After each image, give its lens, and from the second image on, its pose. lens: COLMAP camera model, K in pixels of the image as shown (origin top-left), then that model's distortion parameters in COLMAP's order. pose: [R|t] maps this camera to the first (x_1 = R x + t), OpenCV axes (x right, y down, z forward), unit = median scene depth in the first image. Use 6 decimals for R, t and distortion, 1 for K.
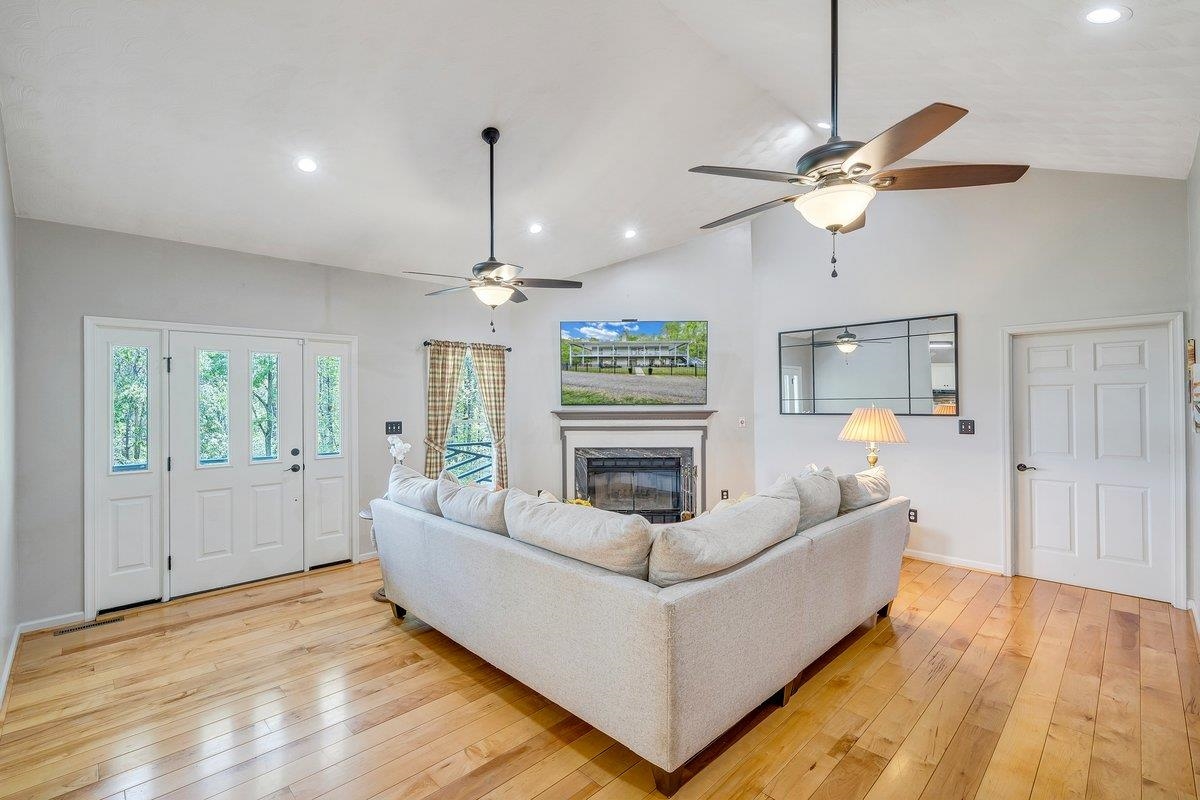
lens RADIAL K [[504.5, 0, 598.3], [0, 504.5, 396.6], [0, 0, 1]] dist [0.000613, -0.000026]
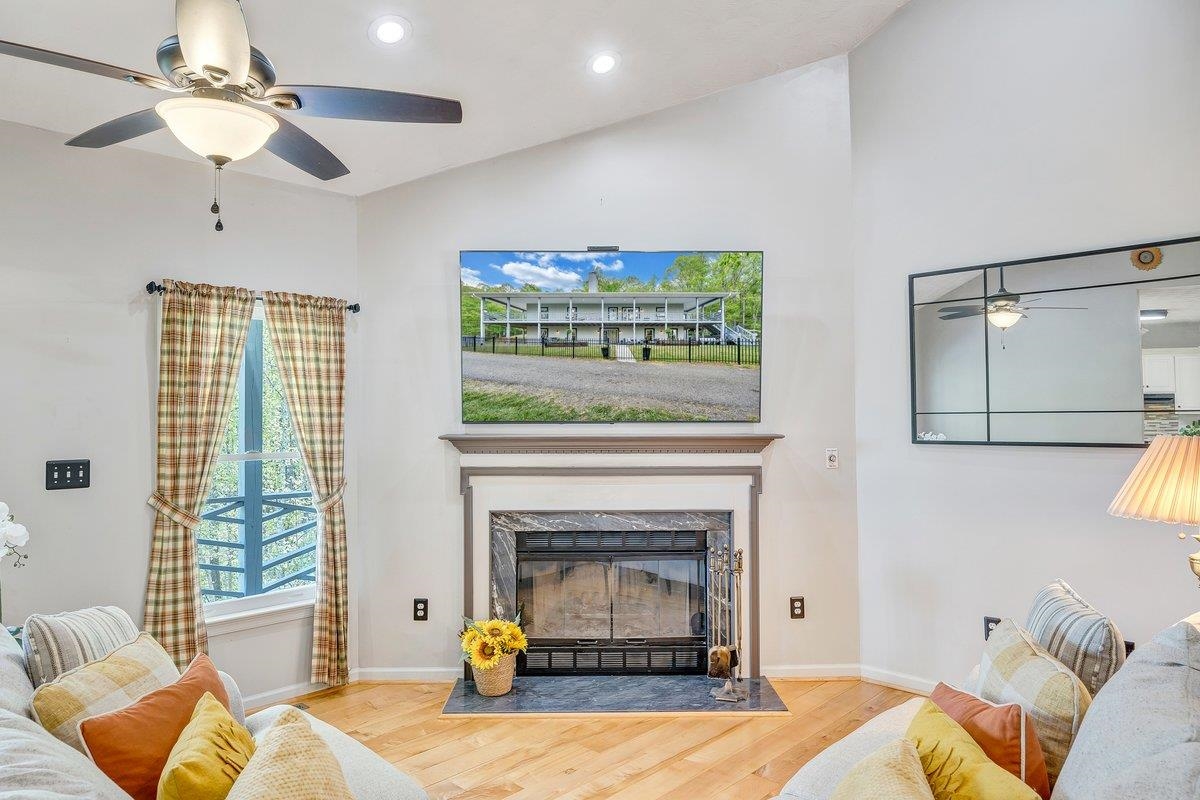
lens RADIAL K [[769.2, 0, 600.4], [0, 769.2, 394.7], [0, 0, 1]] dist [0.000587, 0.006215]
pose [[0.999623, 0.002832, 0.027308, 0.038762], [-0.002472, 0.999910, -0.013209, -0.000615], [-0.027343, 0.013136, 0.999540, 0.258634]]
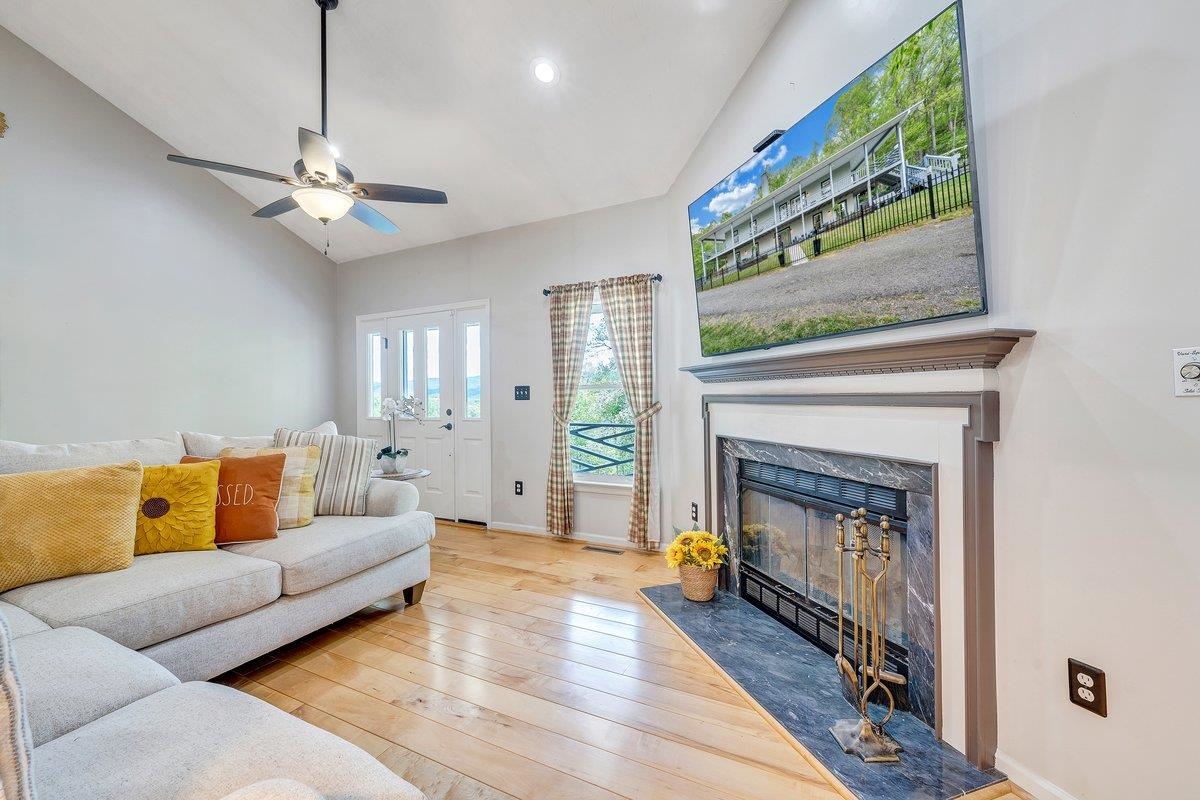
lens RADIAL K [[488.1, 0, 623.3], [0, 488.1, 393.0], [0, 0, 1]] dist [-0.019682, 0.000037]
pose [[0.325224, -0.011194, -0.945571, 0.404177], [0.018721, 0.999810, -0.005397, 0.059260], [0.945452, -0.015947, 0.325372, 0.749386]]
